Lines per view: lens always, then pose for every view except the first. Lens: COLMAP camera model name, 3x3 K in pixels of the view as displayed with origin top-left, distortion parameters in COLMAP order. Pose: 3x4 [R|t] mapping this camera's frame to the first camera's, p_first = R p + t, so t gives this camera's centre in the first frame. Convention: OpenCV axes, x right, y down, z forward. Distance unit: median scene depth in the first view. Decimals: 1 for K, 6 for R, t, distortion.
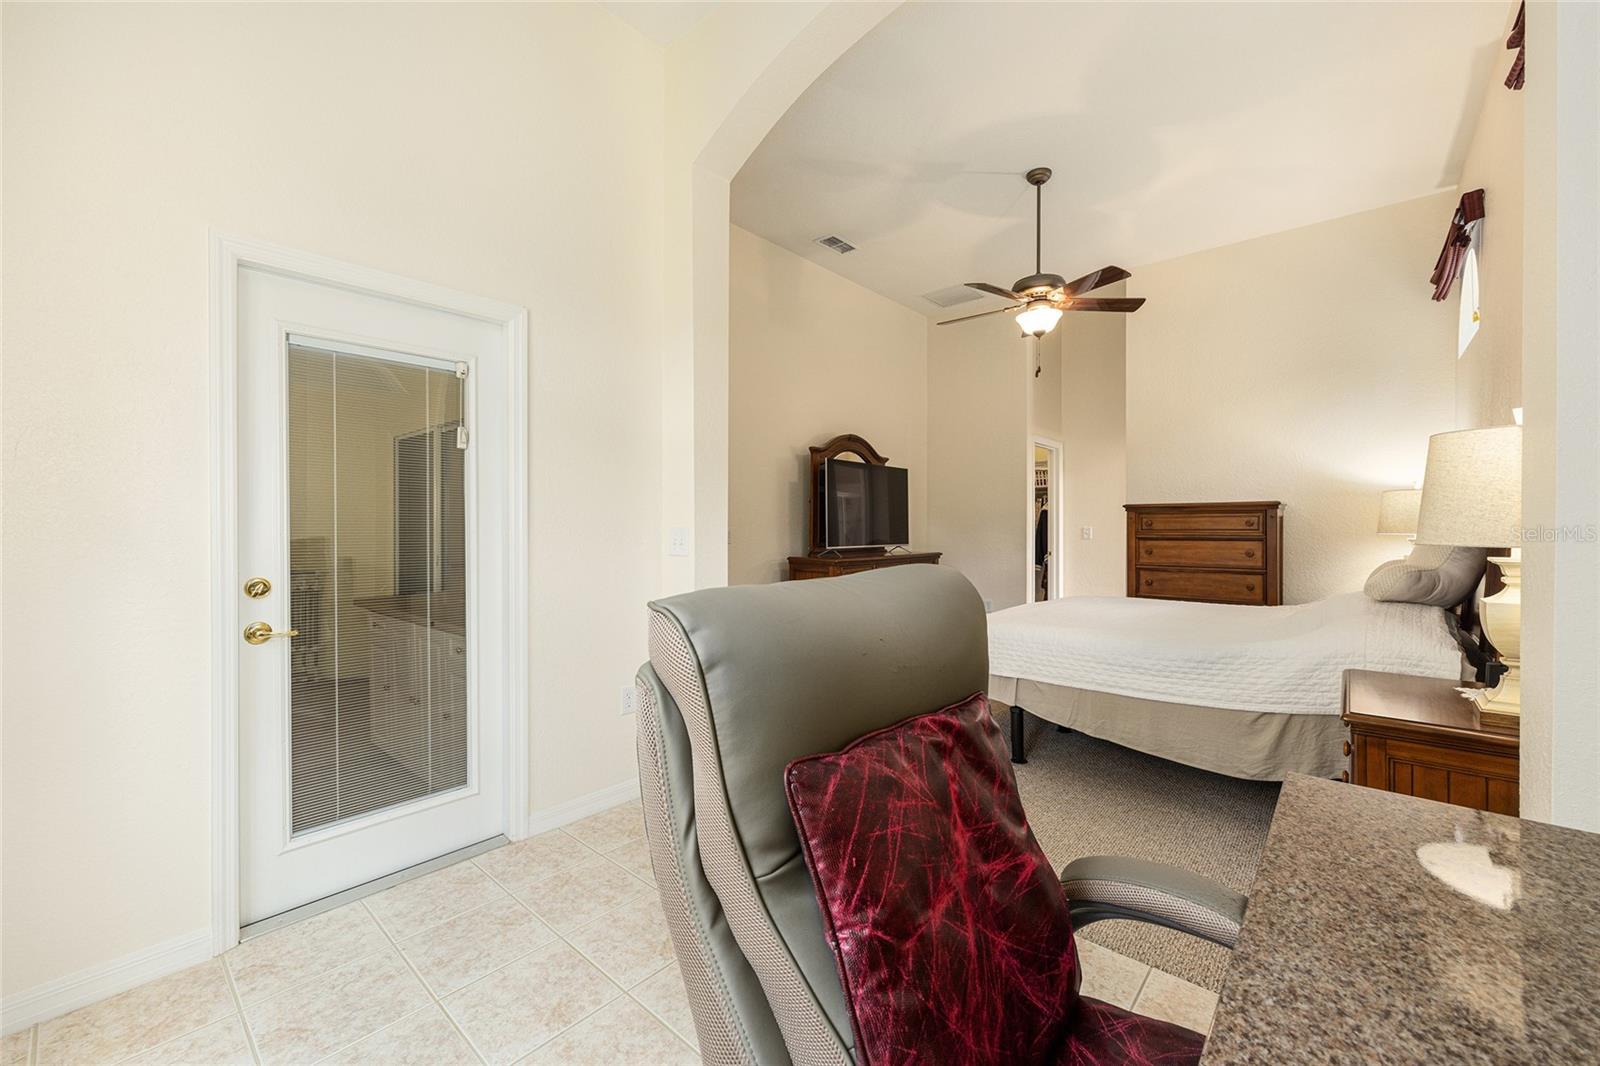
lens RADIAL K [[634.1, 0, 801.8], [0, 634.1, 533.8], [0, 0, 1]] dist [-0.006634, 0.000824]
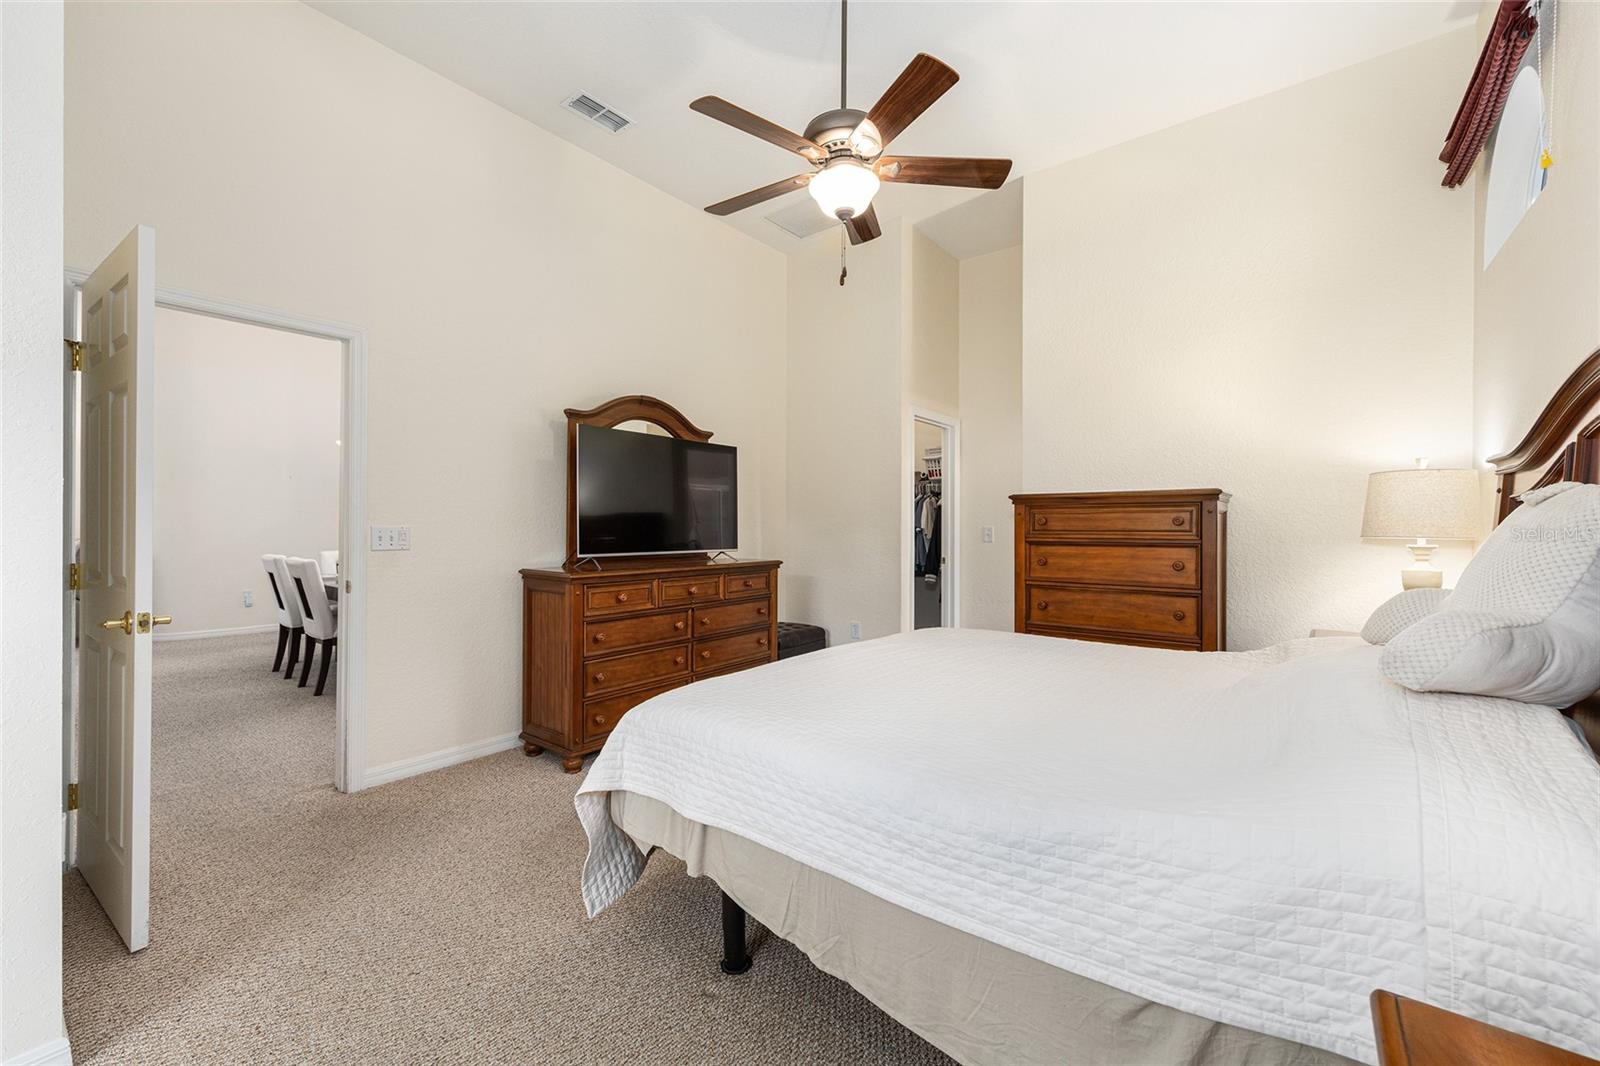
lens RADIAL K [[634.1, 0, 803.6], [0, 634.1, 533.1], [0, 0, 1]] dist [-0.006634, 0.000824]
pose [[0.998772, 0.003170, 0.049437, 0.272981], [-0.003143, 0.999995, -0.000637, -0.002331], [-0.049439, 0.000480, 0.998777, 0.341704]]
